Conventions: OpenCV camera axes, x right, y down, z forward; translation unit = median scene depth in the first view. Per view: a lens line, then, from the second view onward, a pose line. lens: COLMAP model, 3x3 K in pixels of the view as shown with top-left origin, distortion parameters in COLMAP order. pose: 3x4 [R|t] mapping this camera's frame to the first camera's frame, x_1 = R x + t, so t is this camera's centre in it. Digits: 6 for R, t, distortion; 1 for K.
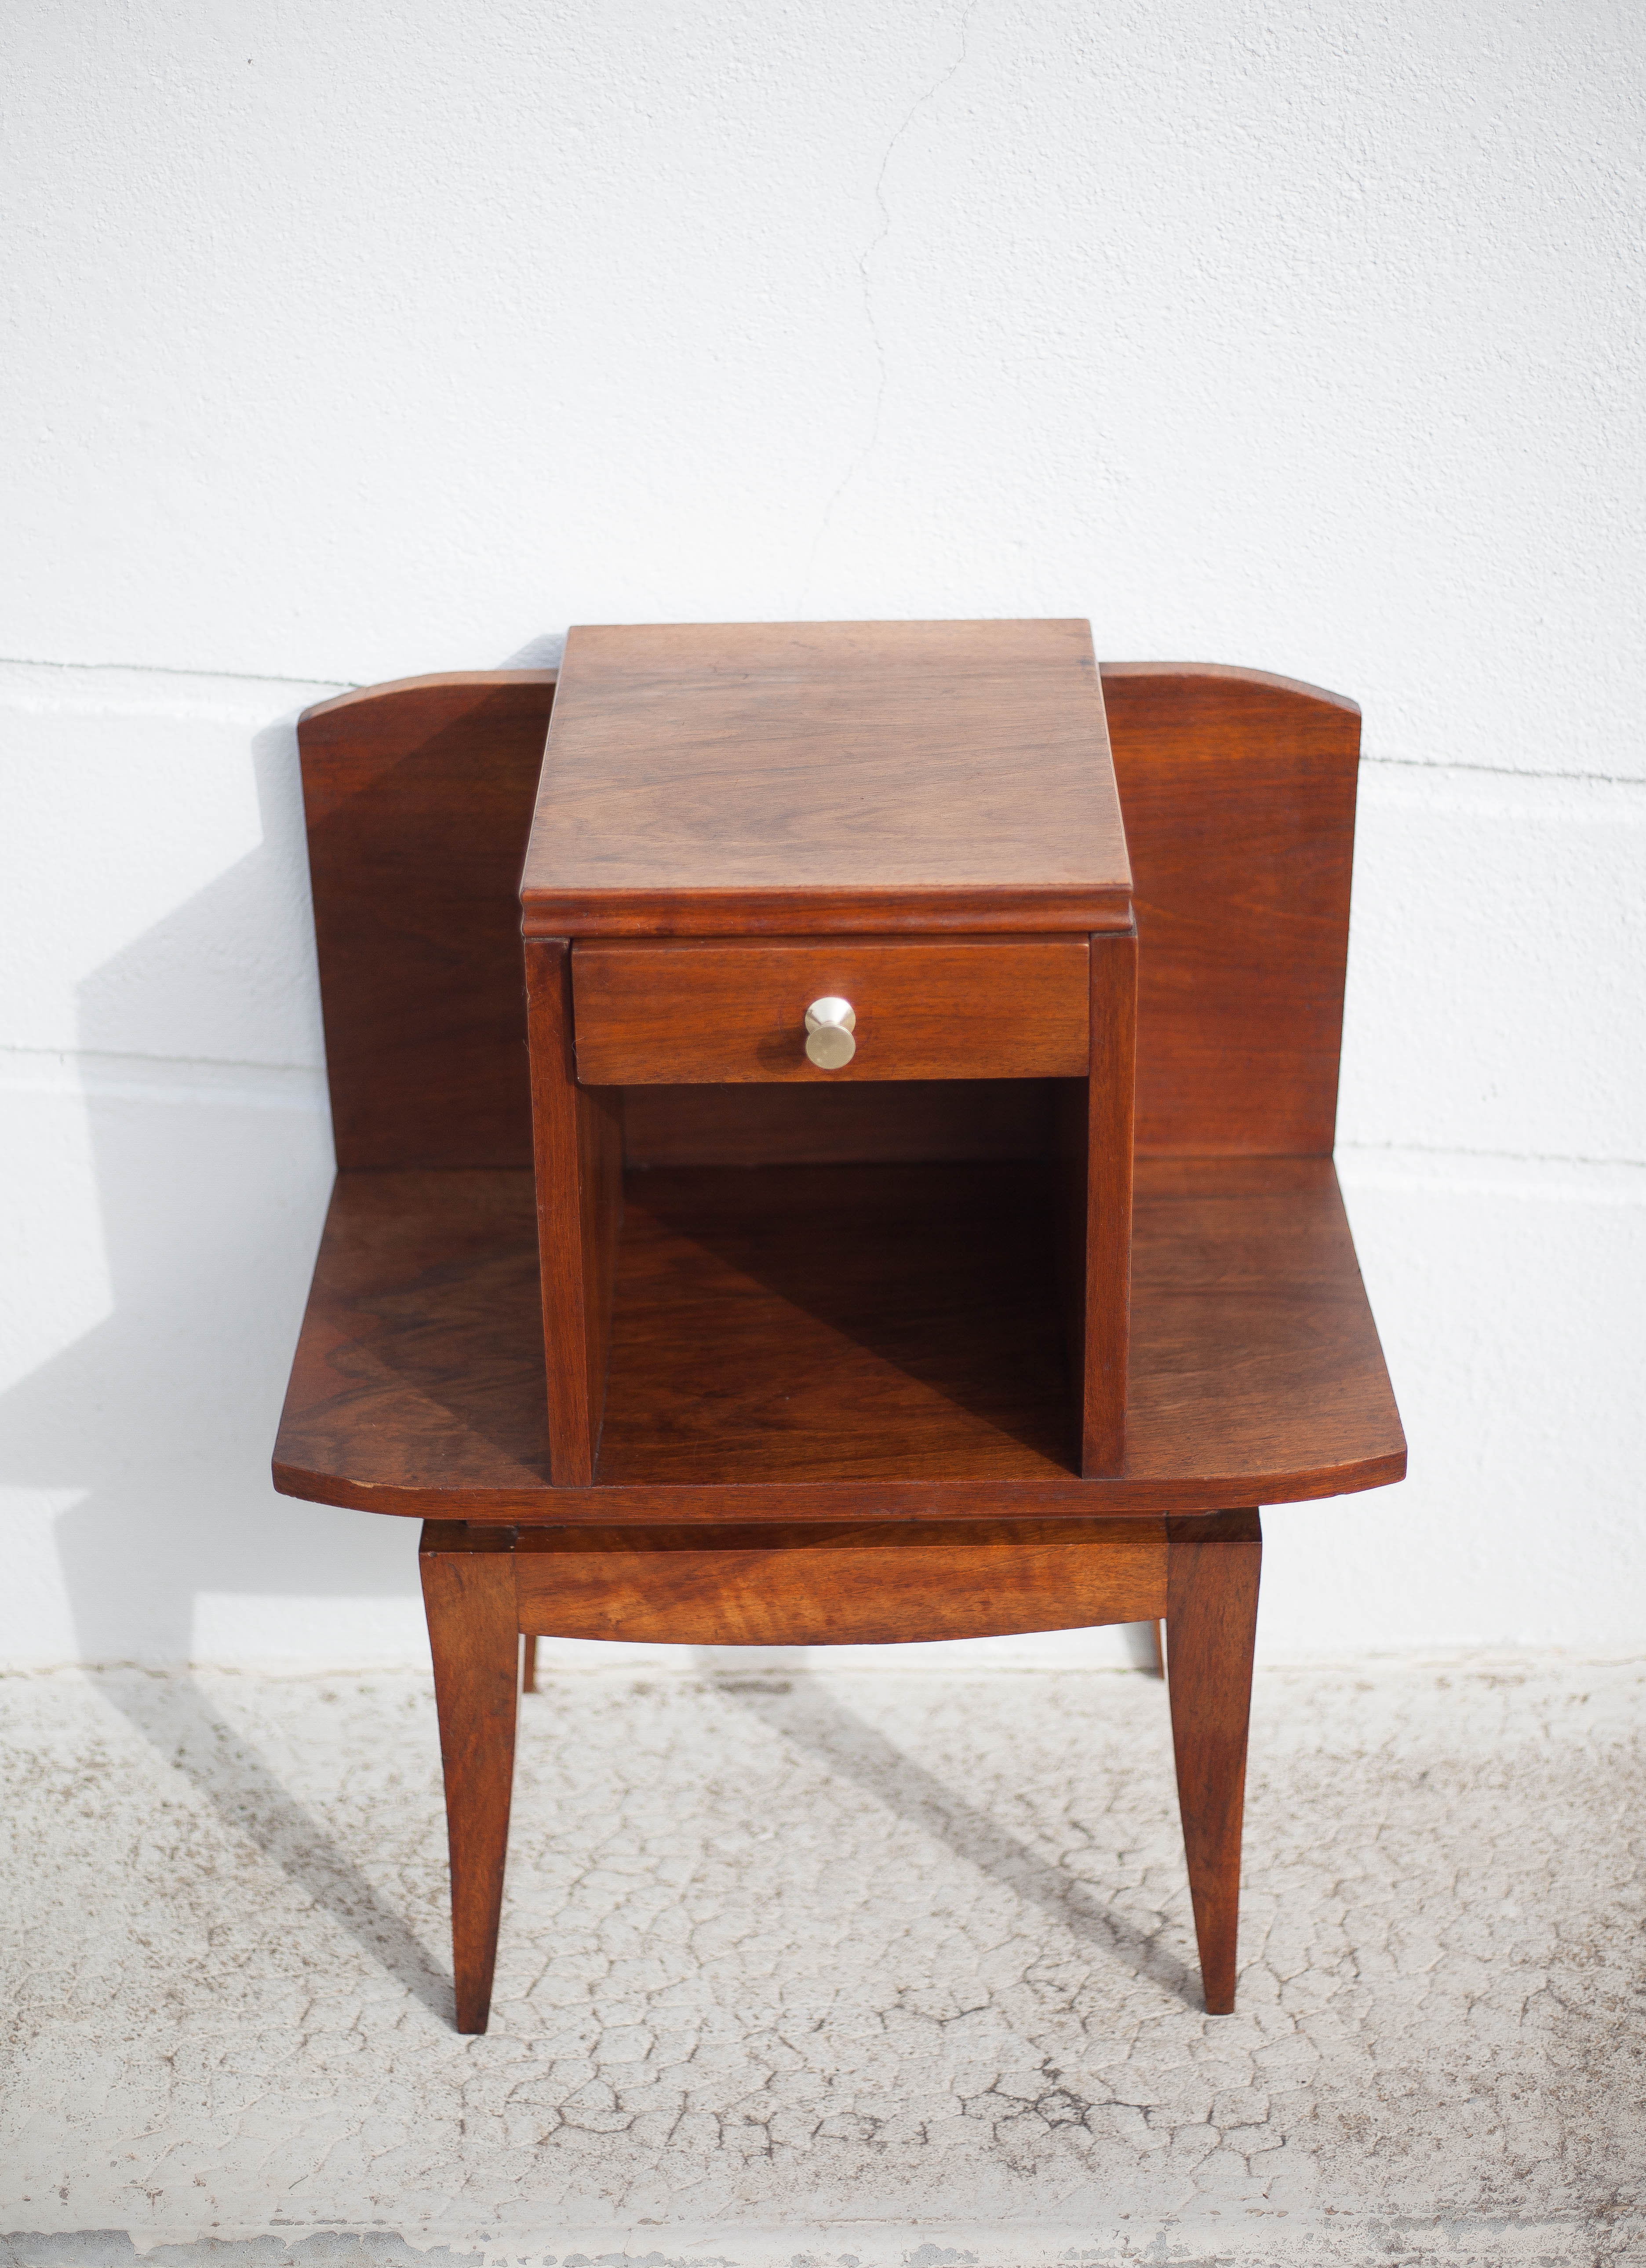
lens RADIAL K [[3768.7, 0, 817.6], [0, 3768.7, 1113.4], [0, 0, 1]] dist [-0.013822, -0.239540]
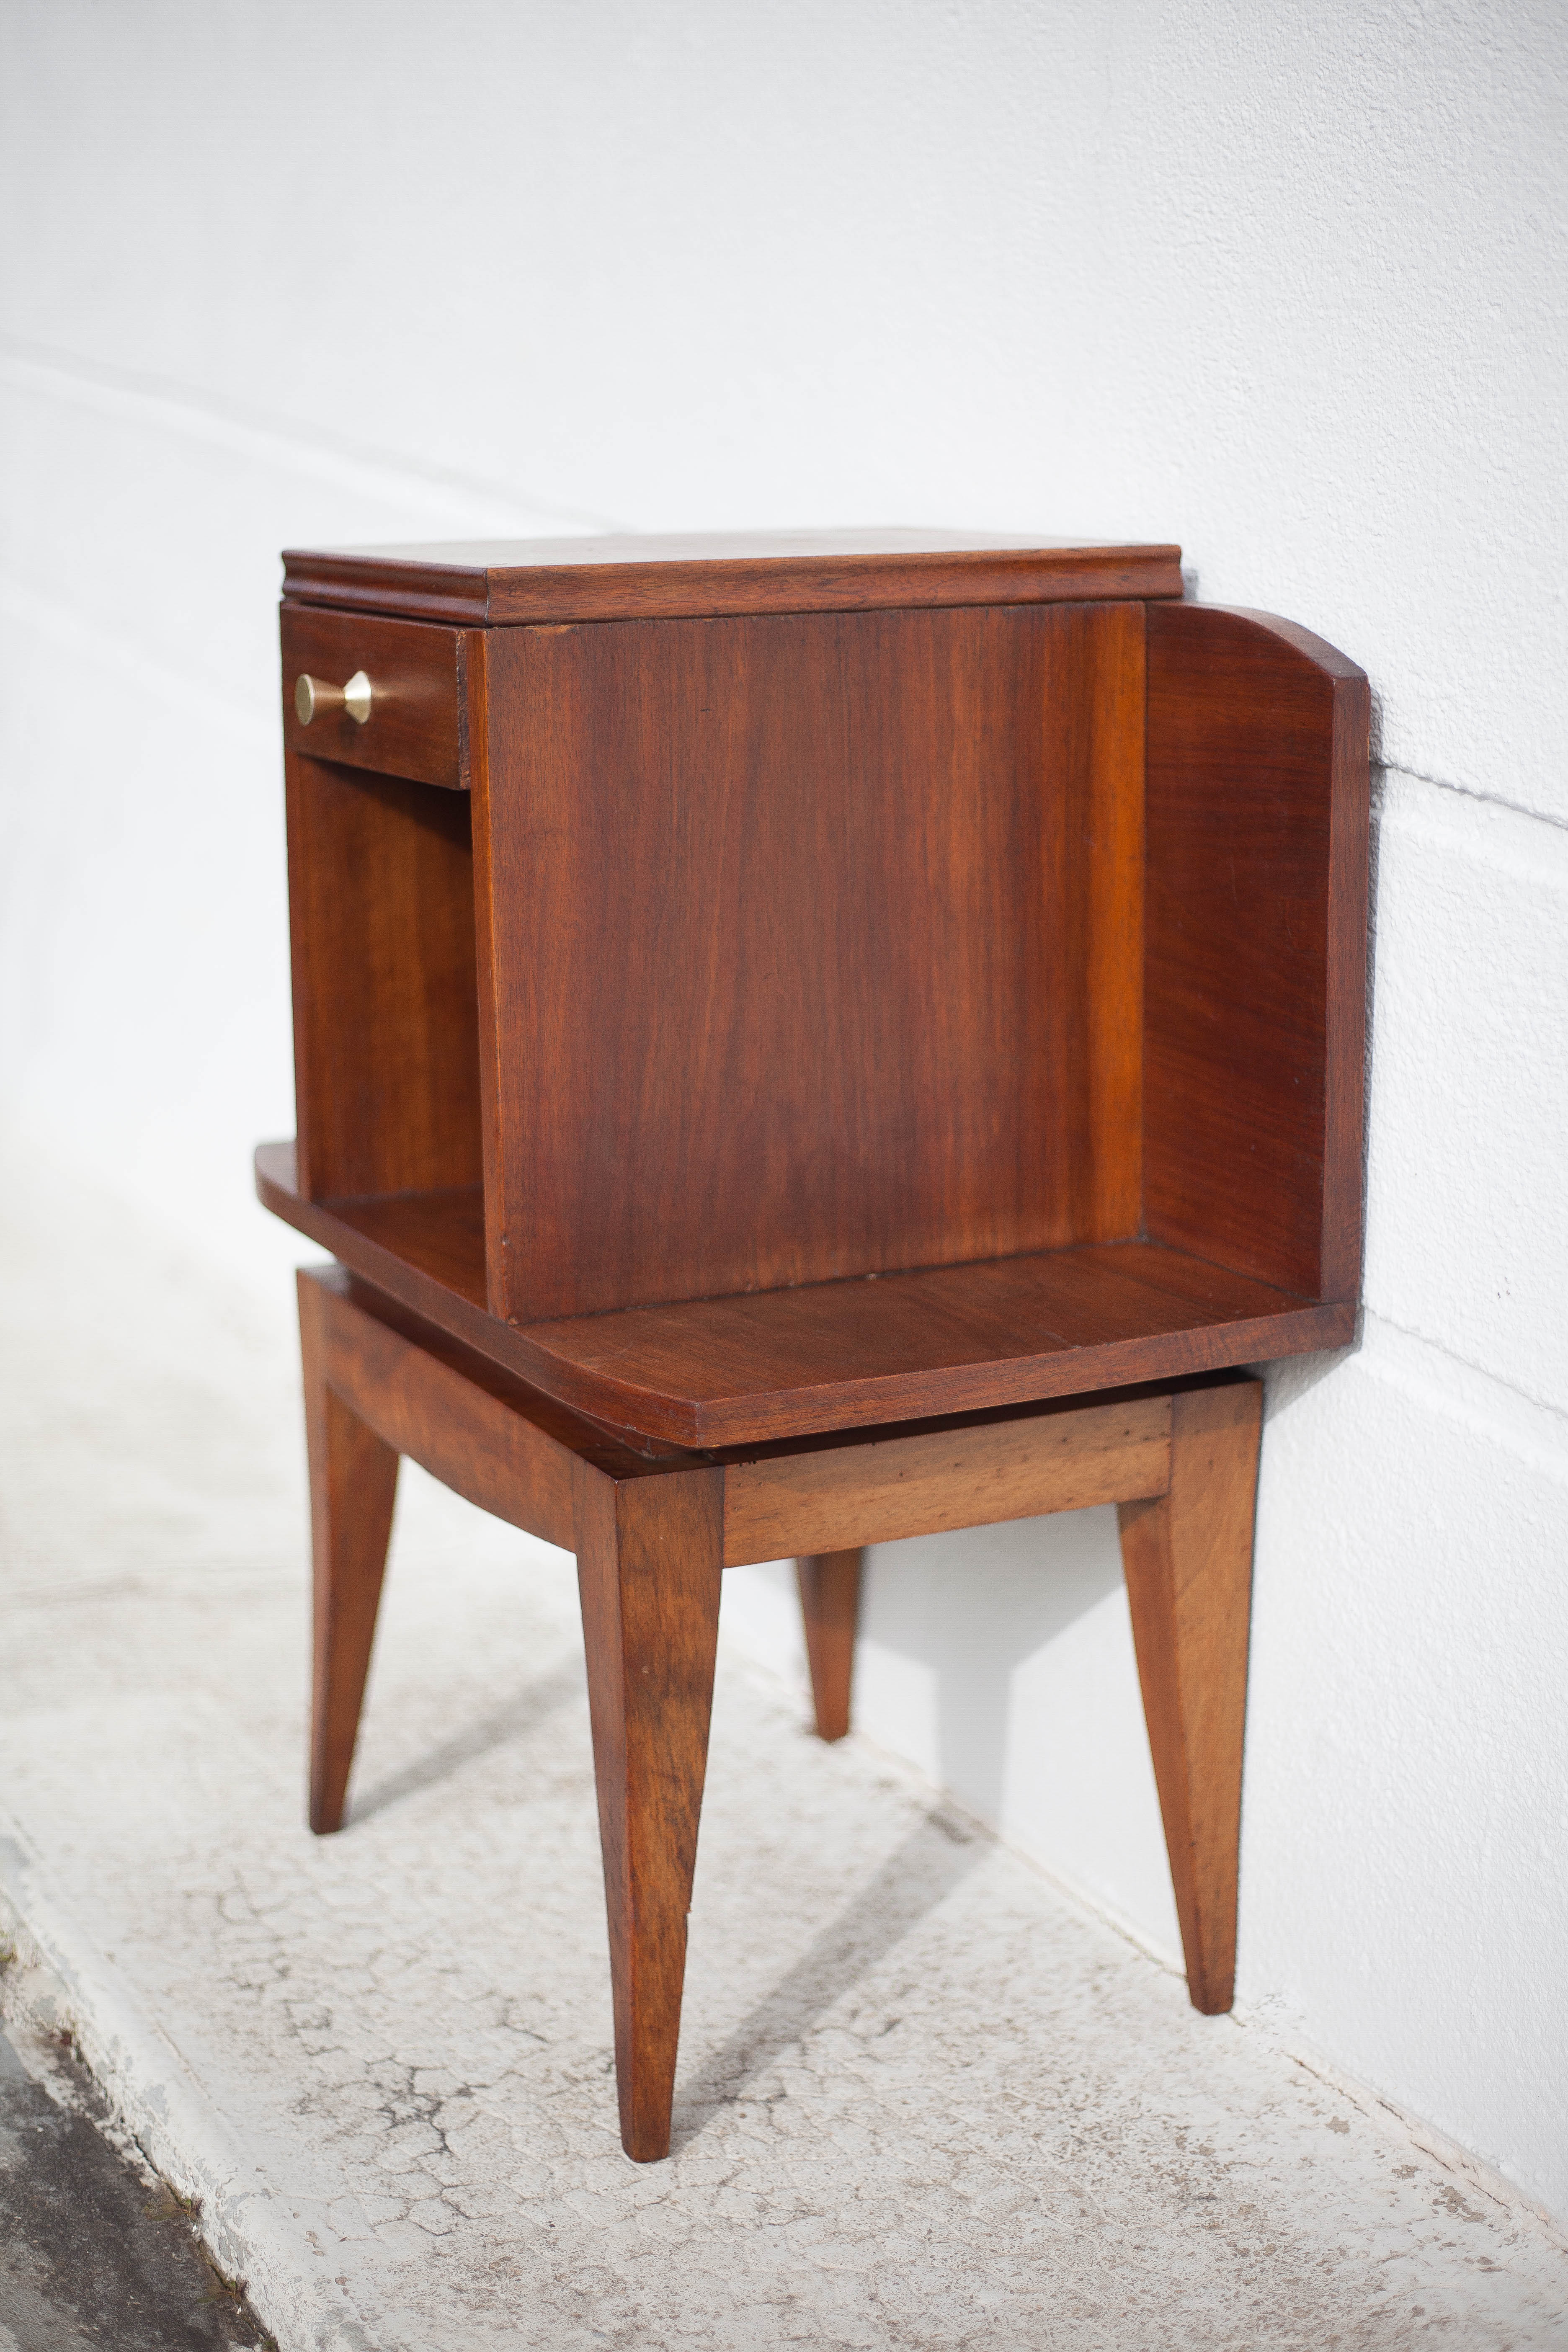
lens RADIAL K [[3476.0, 0, 784.0], [0, 3476.0, 1176.0], [0, 0, 1]] dist [-0.107106, 0.017809]
pose [[0.437476, 0.204169, -0.875745, 0.733912], [-0.422397, 0.906411, 0.000312, 0.034561], [0.793849, 0.369775, 0.482774, 0.596856]]
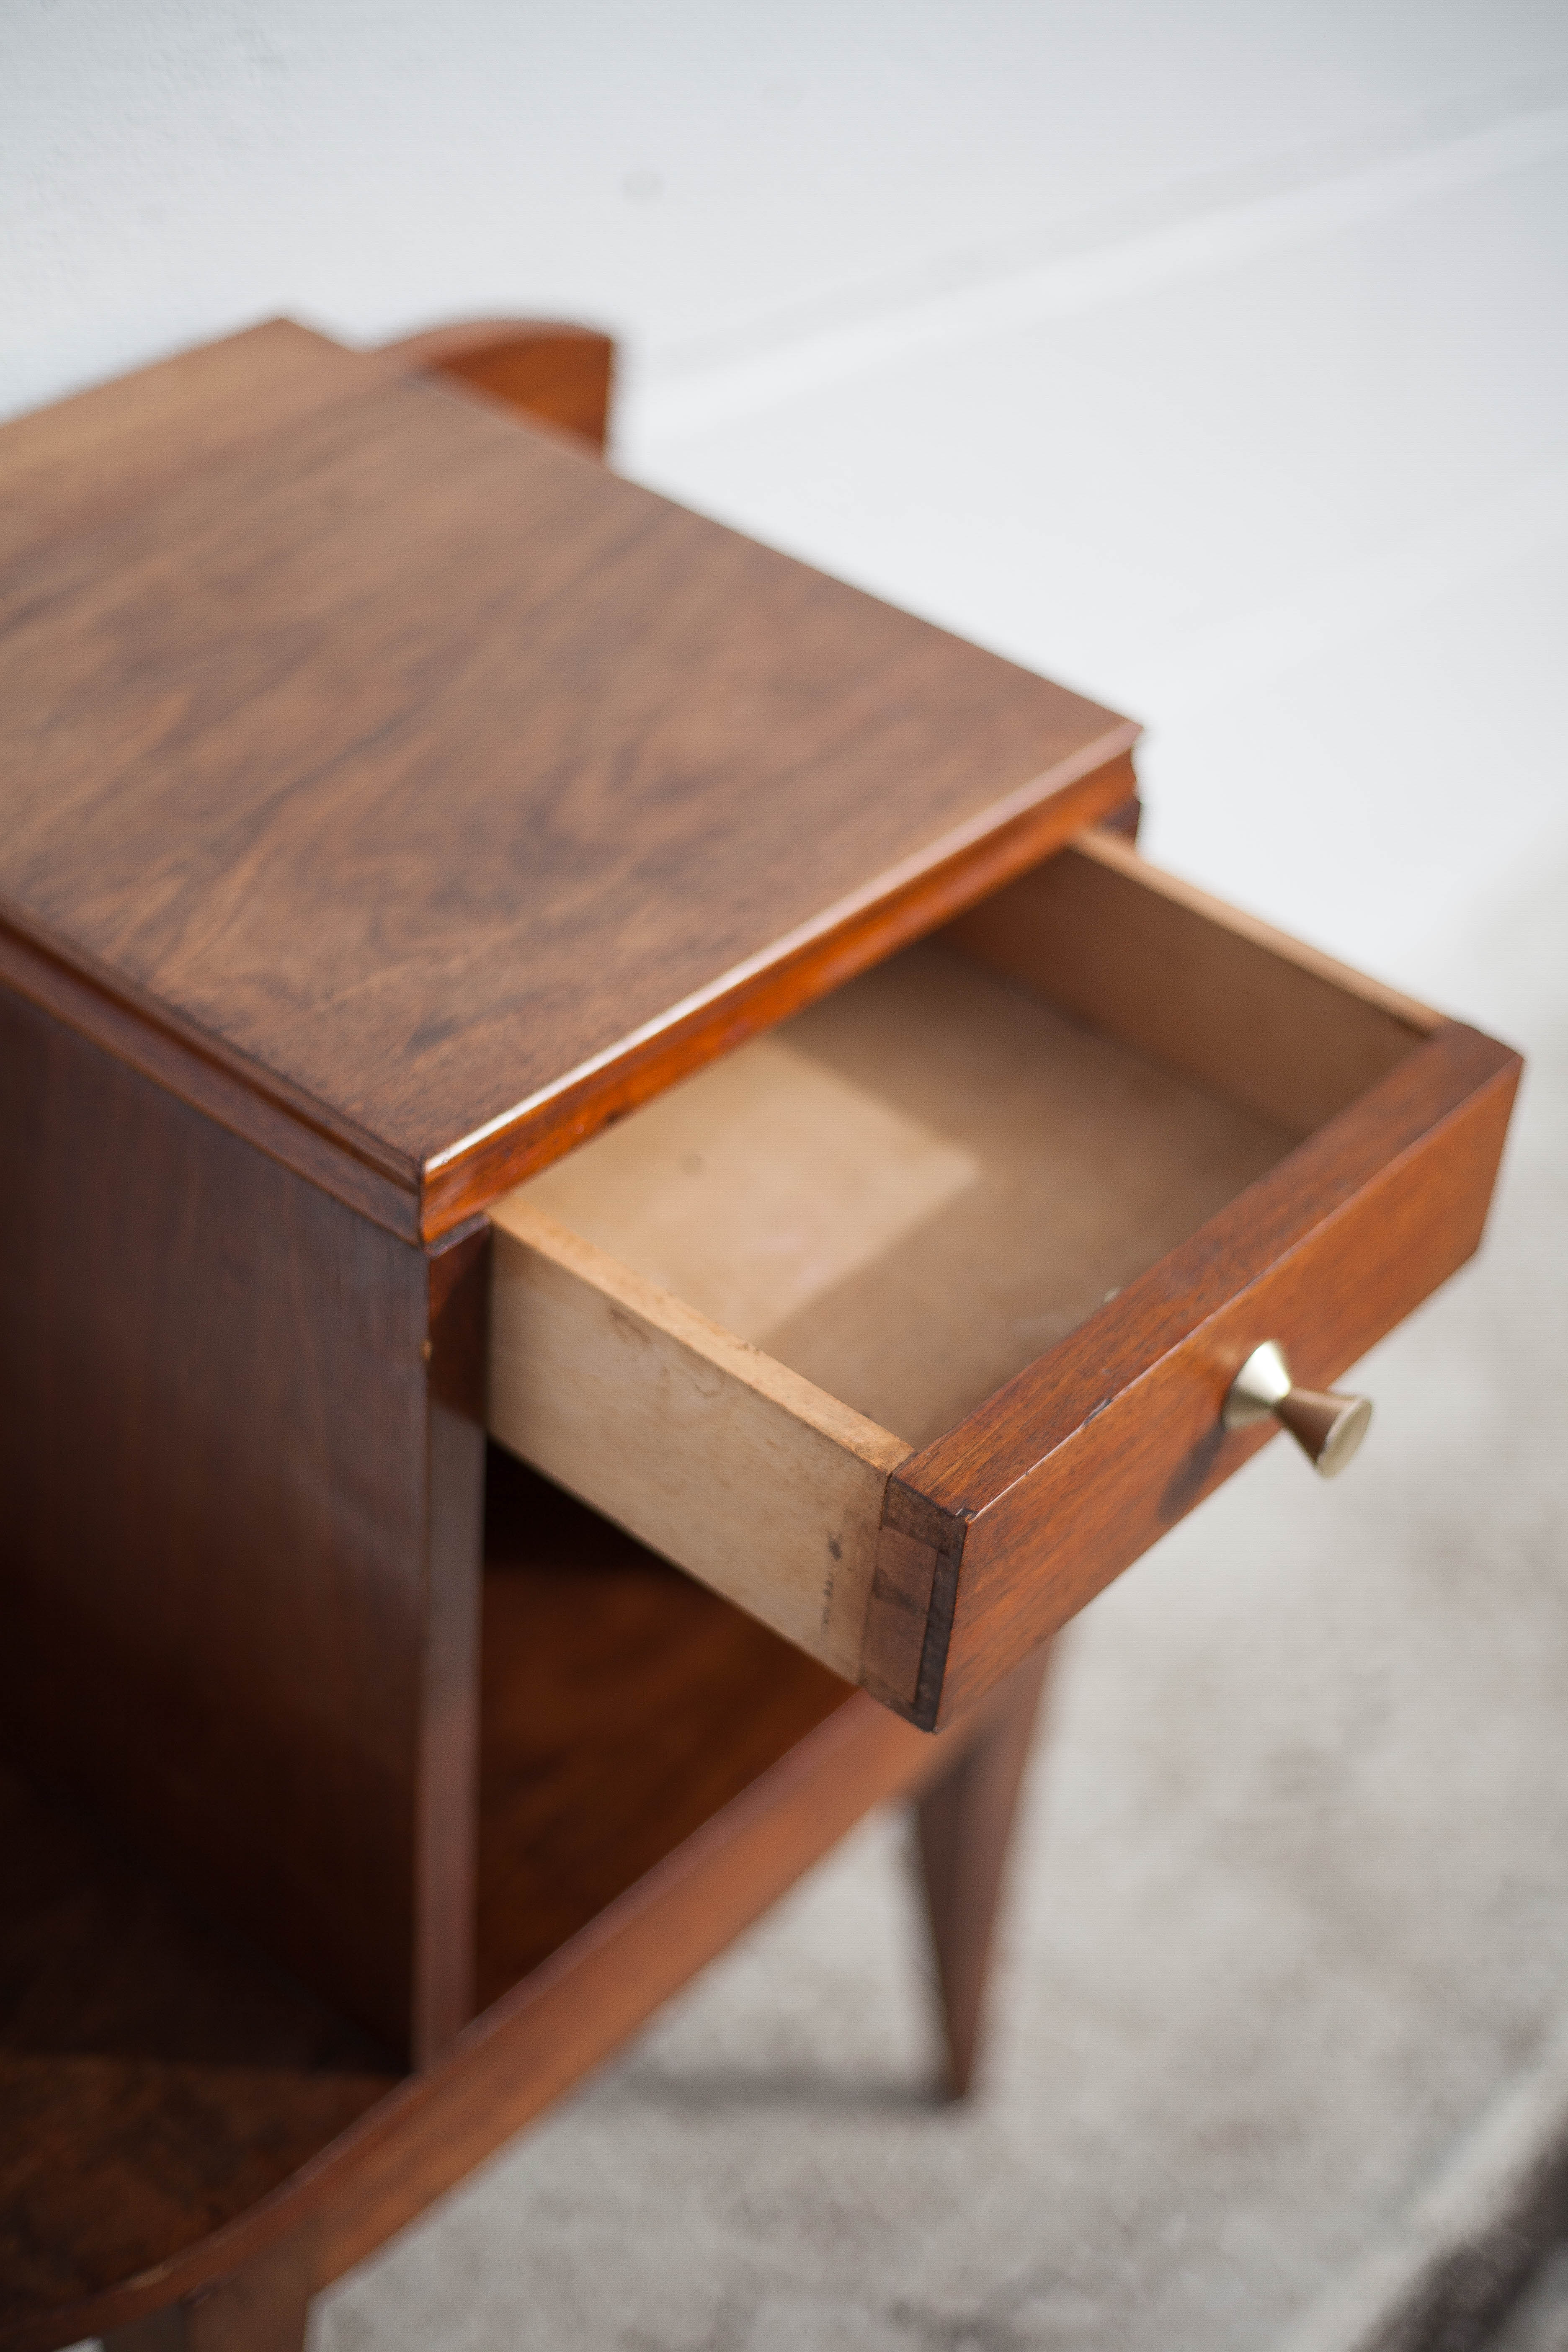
lens RADIAL K [[3476.0, 0, 784.0], [0, 3476.0, 1176.0], [0, 0, 1]] dist [-0.107106, 0.017809]
pose [[0.663917, -0.418156, 0.619968, -0.267486], [0.289163, 0.908114, 0.302843, -0.148231], [-0.689637, -0.021791, 0.723827, 0.538391]]
